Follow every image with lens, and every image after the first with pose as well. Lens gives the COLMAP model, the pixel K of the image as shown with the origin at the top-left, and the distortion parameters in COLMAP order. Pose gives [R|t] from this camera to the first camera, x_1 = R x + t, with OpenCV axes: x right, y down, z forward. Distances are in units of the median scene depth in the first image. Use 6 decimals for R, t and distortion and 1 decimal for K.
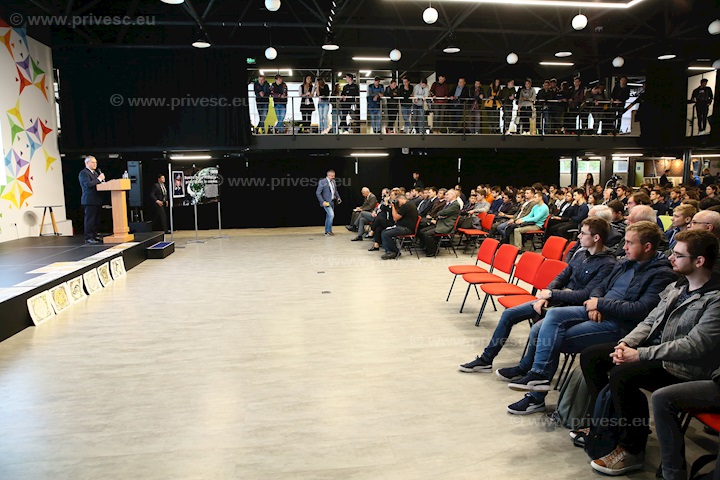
lens RADIAL K [[485.5, 0, 361.7], [0, 485.5, 240.5], [0, 0, 1]] dist [-0.097458, 0.064465]
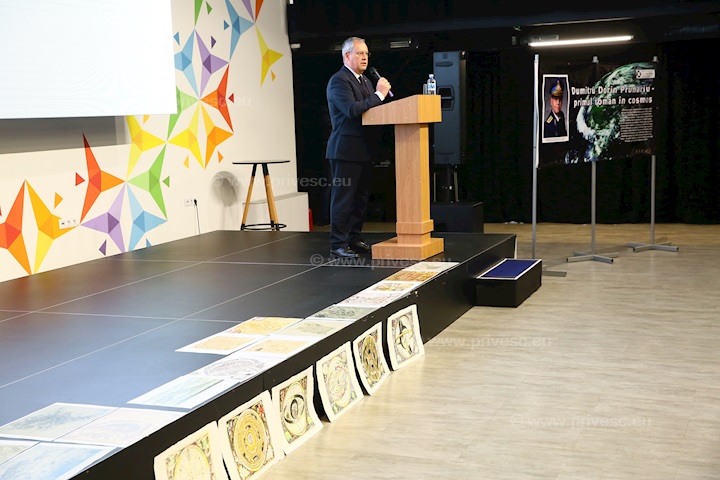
lens RADIAL K [[1039.8, 0, 359.5], [0, 1039.8, 237.4], [0, 0, 1]] dist [0.097795, 0.000000]
pose [[0.871846, 0.043836, -0.487815, -0.114373], [-0.041909, 0.999011, 0.014872, -0.021580], [0.487984, 0.007478, 0.872821, 0.207517]]
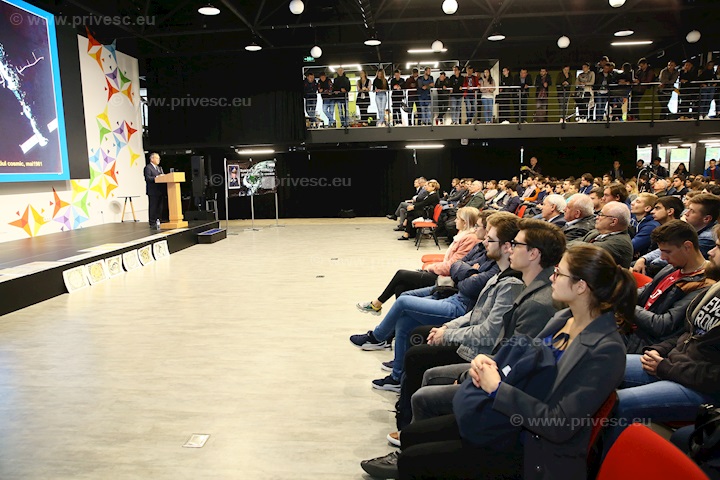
lens RADIAL K [[485.5, 0, 359.0], [0, 485.5, 241.2], [0, 0, 1]] dist [-0.097458, 0.064465]
pose [[0.974693, 0.022048, -0.222459, 0.155917], [-0.018114, 0.999642, 0.019707, 0.003530], [0.222813, -0.015178, 0.974743, -0.017366]]
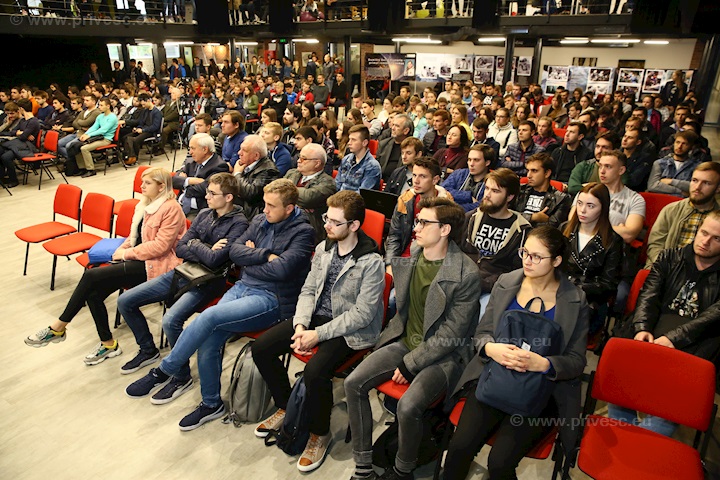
lens RADIAL K [[485.5, 0, 358.7], [0, 485.5, 242.7], [0, 0, 1]] dist [-0.097458, 0.064465]
pose [[0.648569, -0.267024, 0.712780, 0.003926], [0.084858, 0.955973, 0.280916, -0.048306], [-0.756410, -0.121708, 0.642674, 0.082295]]
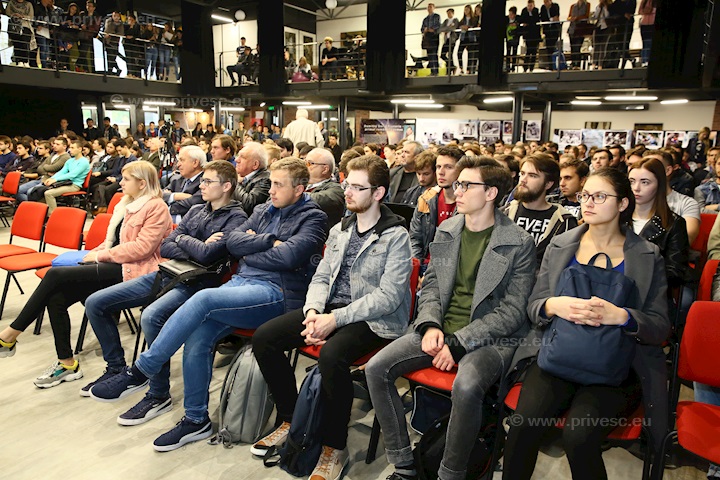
lens RADIAL K [[545.3, 0, 358.7], [0, 545.3, 242.5], [0, 0, 1]] dist [-0.062667, 0.050476]
pose [[0.635303, -0.126808, 0.761781, -0.009805], [0.076466, 0.991908, 0.101345, 0.006364], [-0.768468, -0.006134, 0.639859, 0.095617]]
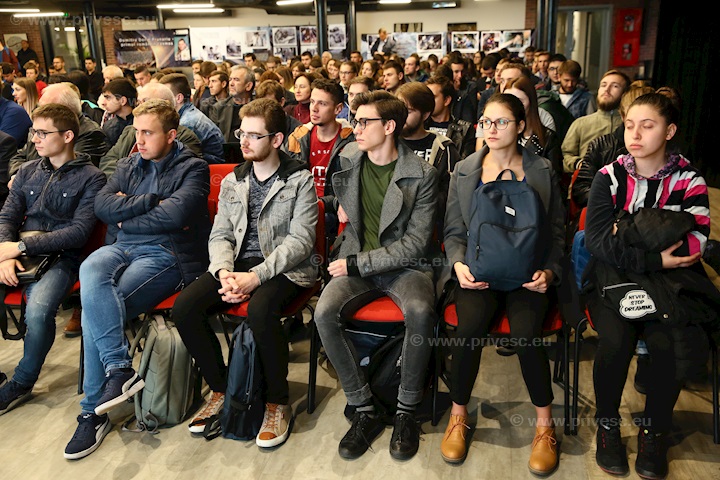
lens RADIAL K [[690.8, 0, 358.2], [0, 690.8, 247.7], [0, 0, 1]] dist [-0.001163, 0.000000]
pose [[0.321431, -0.266458, 0.908670, -0.076985], [0.144558, 0.962153, 0.231006, -0.006379], [-0.935834, 0.057103, 0.347785, 0.113806]]
